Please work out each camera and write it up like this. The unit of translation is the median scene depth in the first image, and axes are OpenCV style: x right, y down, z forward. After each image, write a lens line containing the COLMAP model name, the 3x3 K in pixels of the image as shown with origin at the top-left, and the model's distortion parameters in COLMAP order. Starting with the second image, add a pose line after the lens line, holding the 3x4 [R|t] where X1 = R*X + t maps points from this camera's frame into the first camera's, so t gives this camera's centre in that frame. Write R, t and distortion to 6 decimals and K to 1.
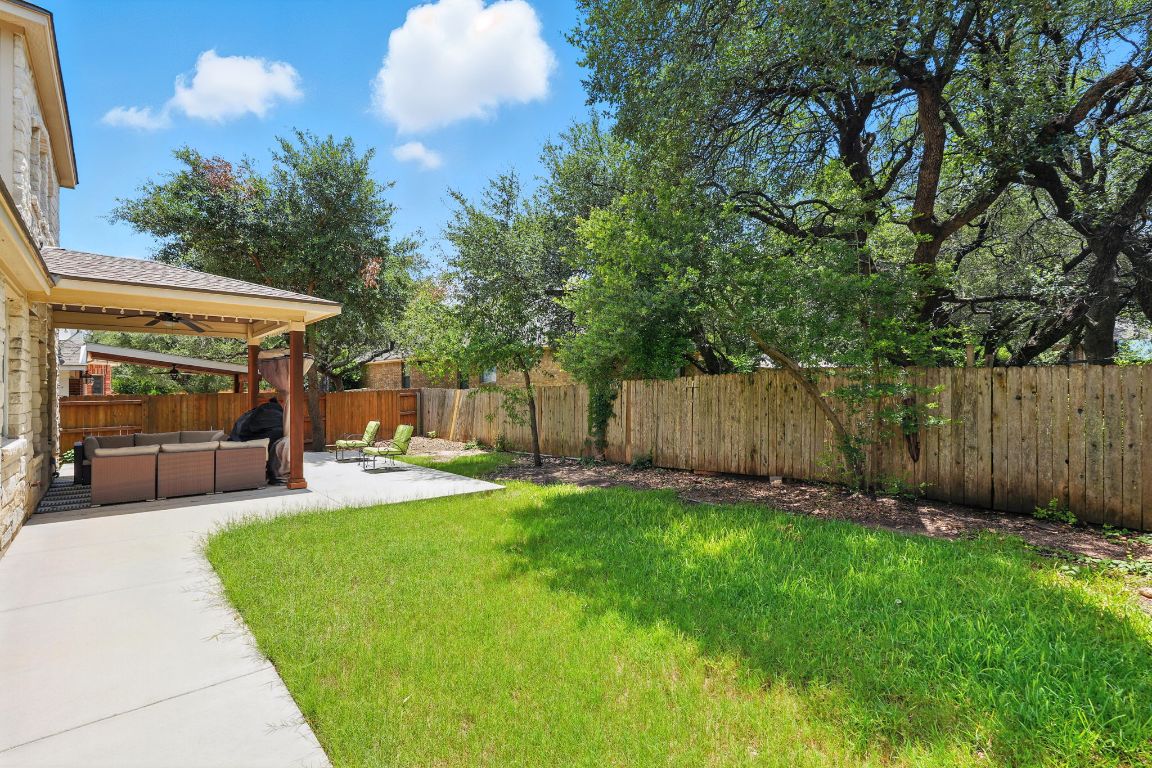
lens RADIAL K [[507.9, 0, 575.7], [0, 507.9, 387.0], [0, 0, 1]] dist [-0.010259, 0.000176]
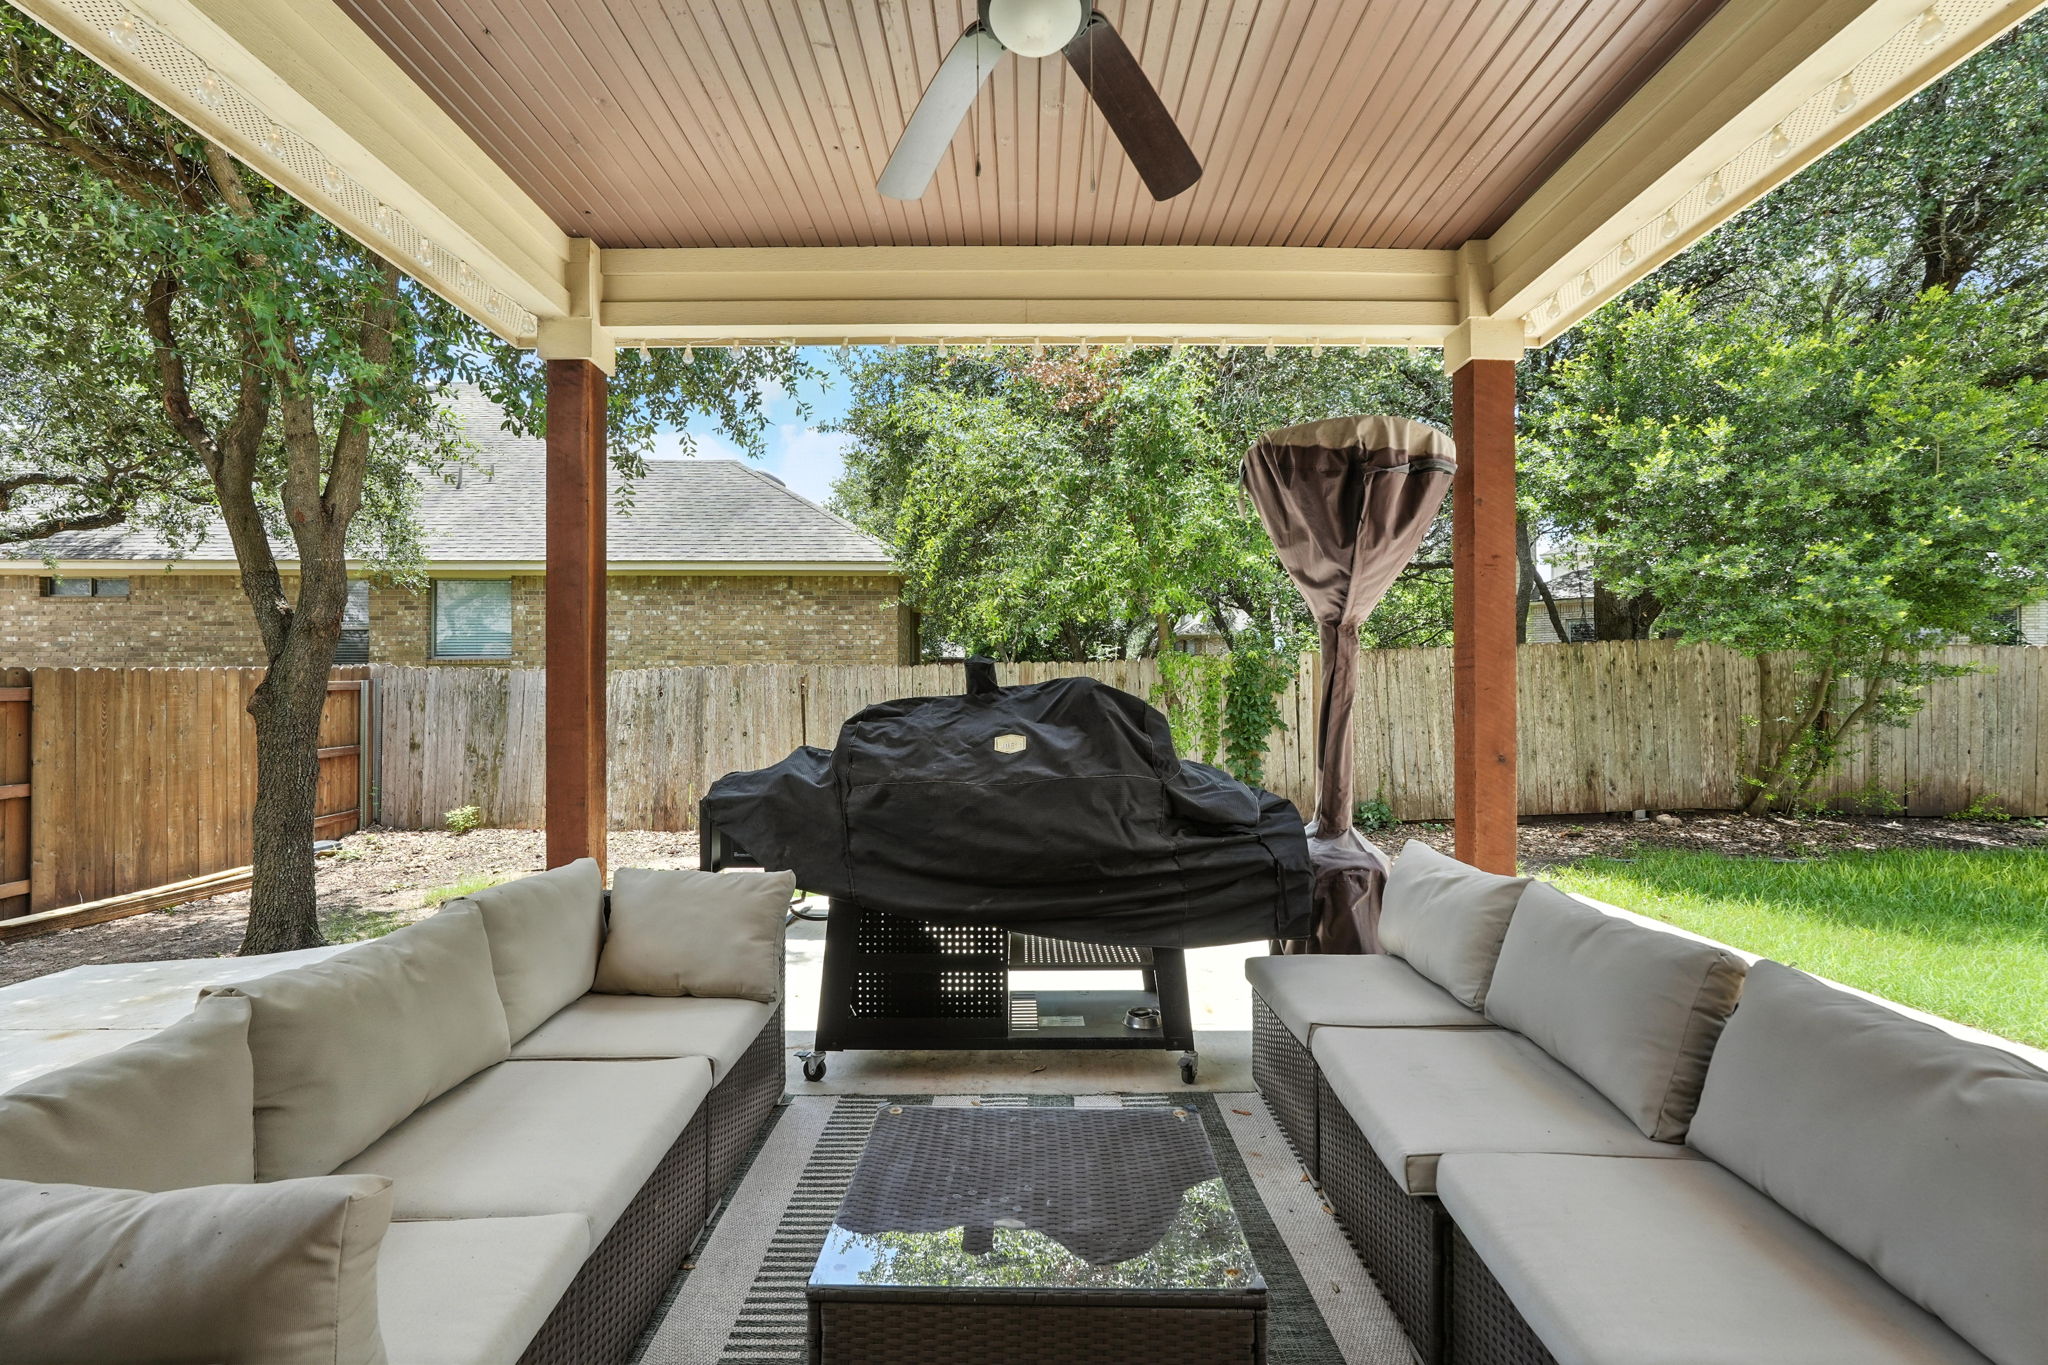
lens RADIAL K [[902.9, 0, 1023.5], [0, 902.9, 687.8], [0, 0, 1]] dist [-0.010259, 0.000176]
pose [[0.674209, 0.002575, 0.738536, -0.891658], [-0.006463, 0.999976, 0.002413, 0.026722], [-0.738512, -0.006400, 0.674210, 0.779333]]
